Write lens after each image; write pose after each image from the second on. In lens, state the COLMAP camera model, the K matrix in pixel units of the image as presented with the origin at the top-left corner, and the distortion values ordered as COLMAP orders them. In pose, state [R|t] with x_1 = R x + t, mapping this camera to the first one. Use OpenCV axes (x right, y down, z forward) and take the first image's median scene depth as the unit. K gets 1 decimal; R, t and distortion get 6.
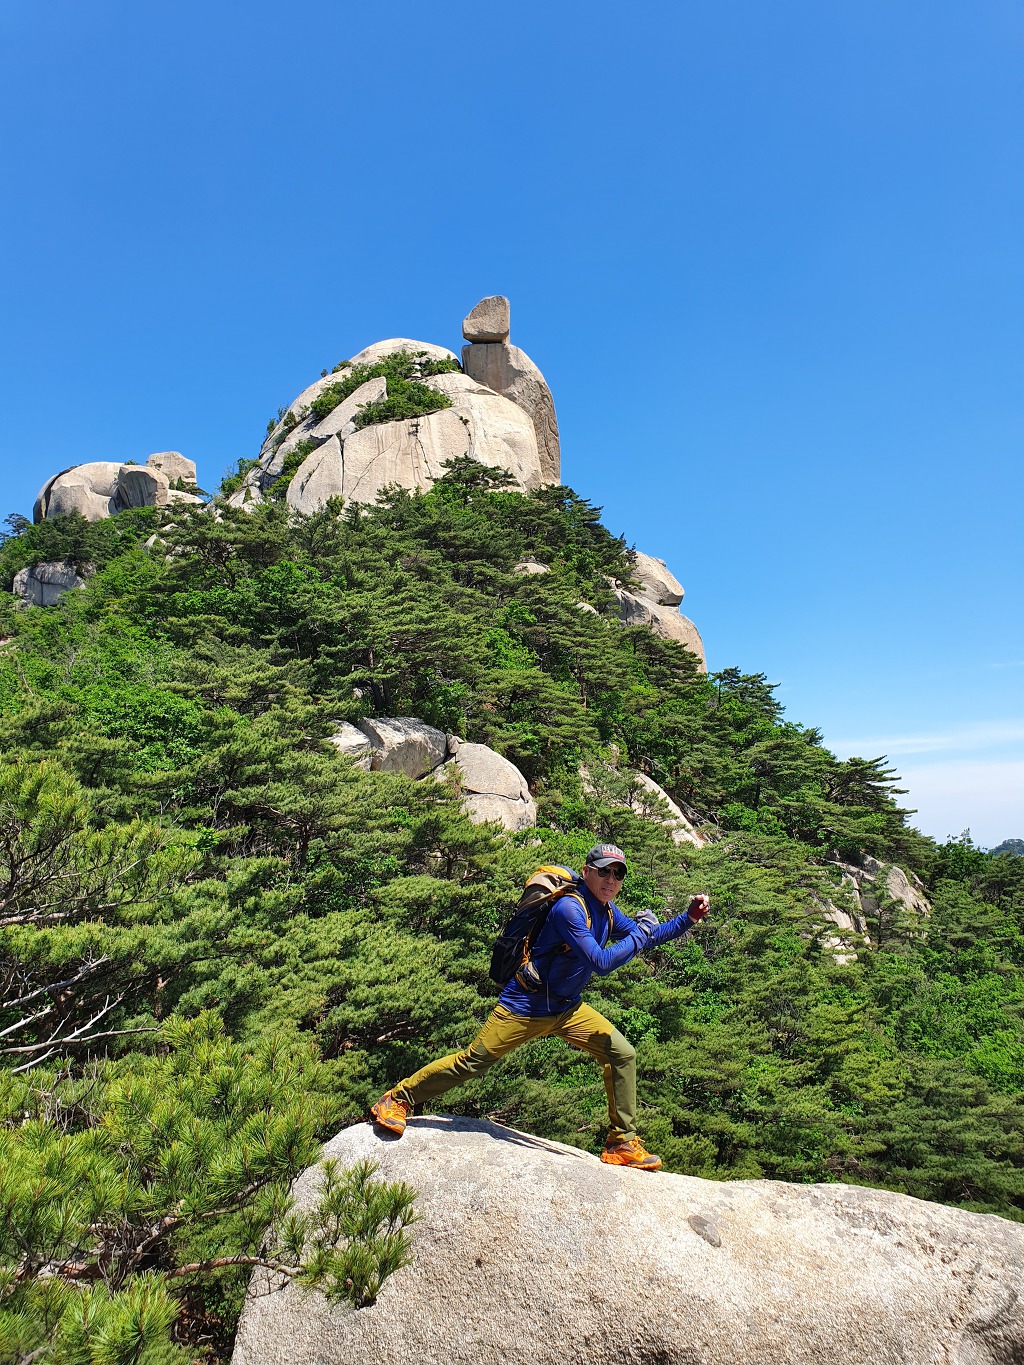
lens RADIAL K [[1057.2, 0, 518.3], [0, 1057.2, 684.0], [0, 0, 1]] dist [0.019923, -0.004994]
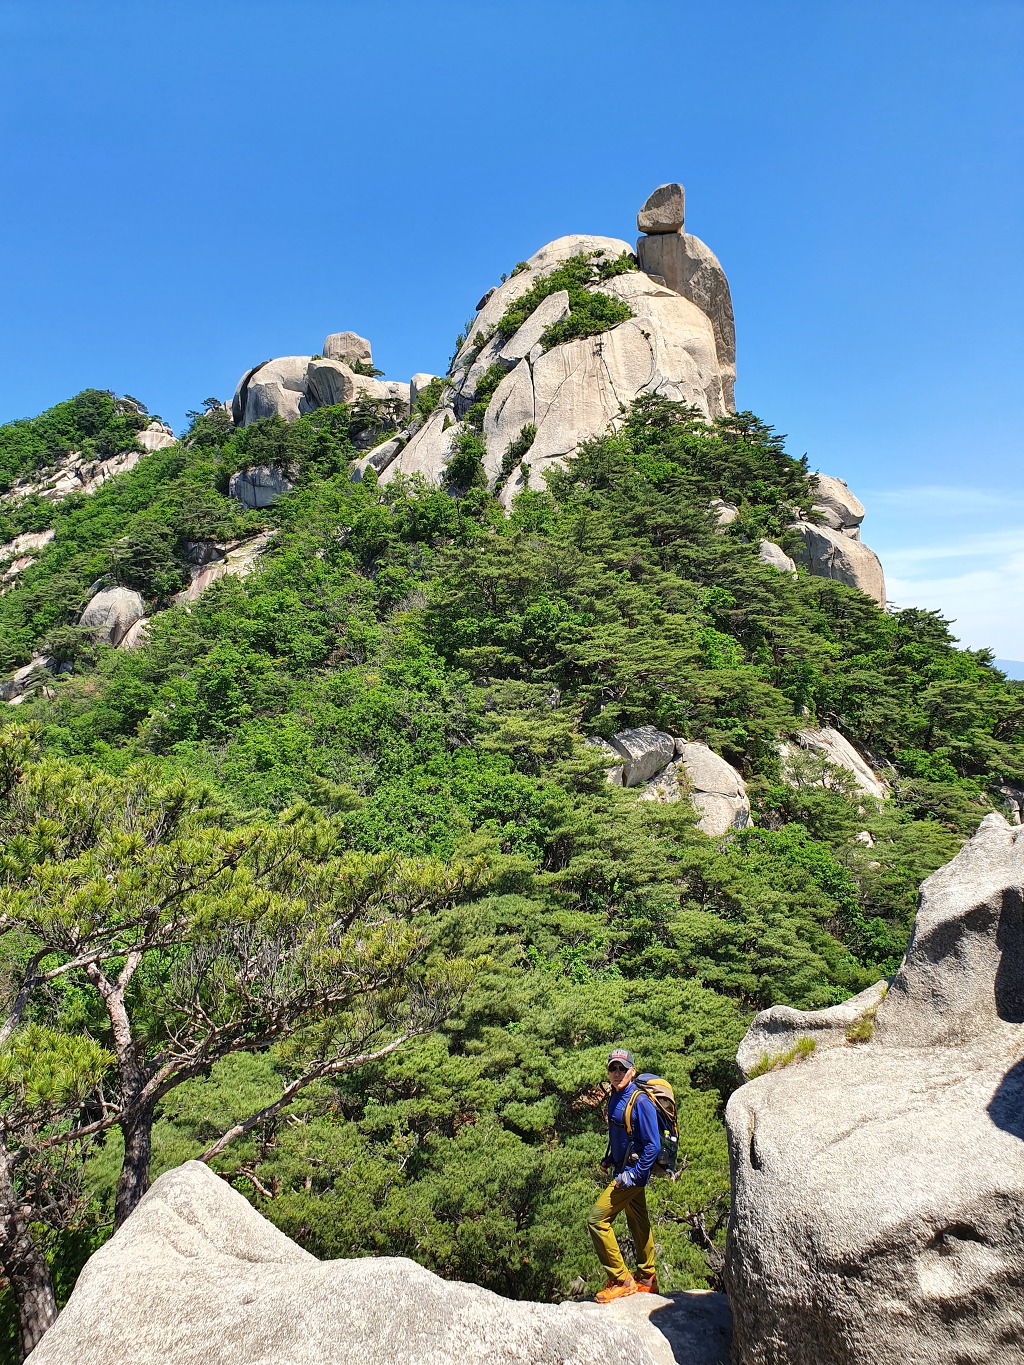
lens RADIAL K [[1067.4, 0, 512.0], [0, 1067.4, 682.5], [0, 0, 1]] dist [0.023781, -0.002667]
pose [[0.987739, -0.014983, -0.155392, -0.021917], [0.040153, 0.986279, 0.160132, -0.083106], [0.150860, -0.164408, 0.974788, -0.096660]]
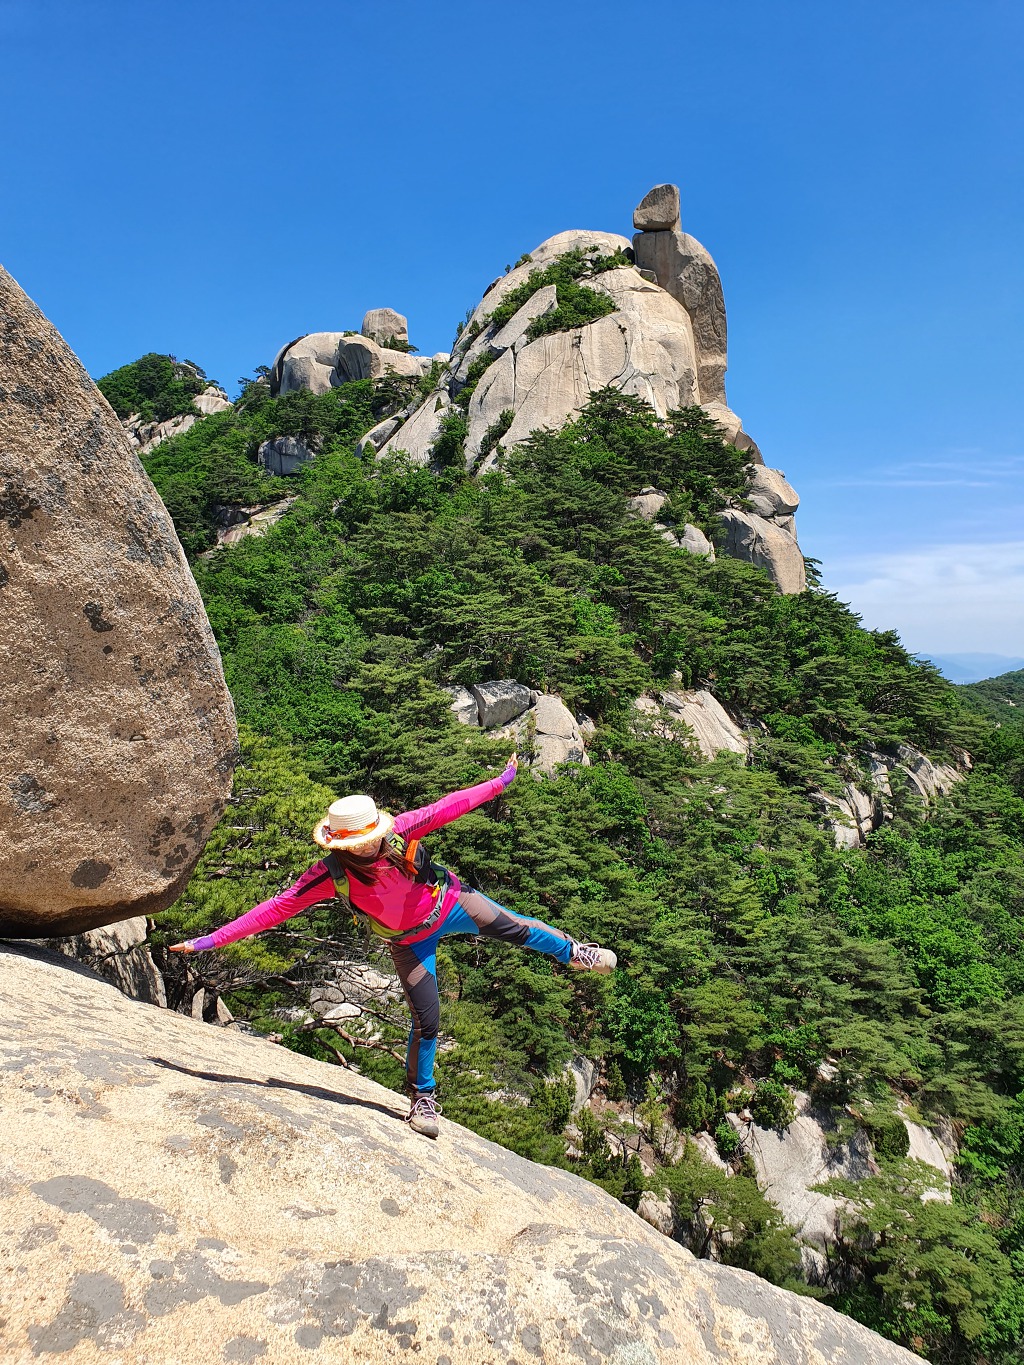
lens RADIAL K [[1057.2, 0, 518.3], [0, 1057.2, 684.0], [0, 0, 1]] dist [0.019923, -0.004994]
pose [[0.978359, 0.033146, -0.204241, 0.080785], [0.006374, 0.981789, 0.189866, -0.090353], [0.206815, -0.187059, 0.960331, -0.169846]]
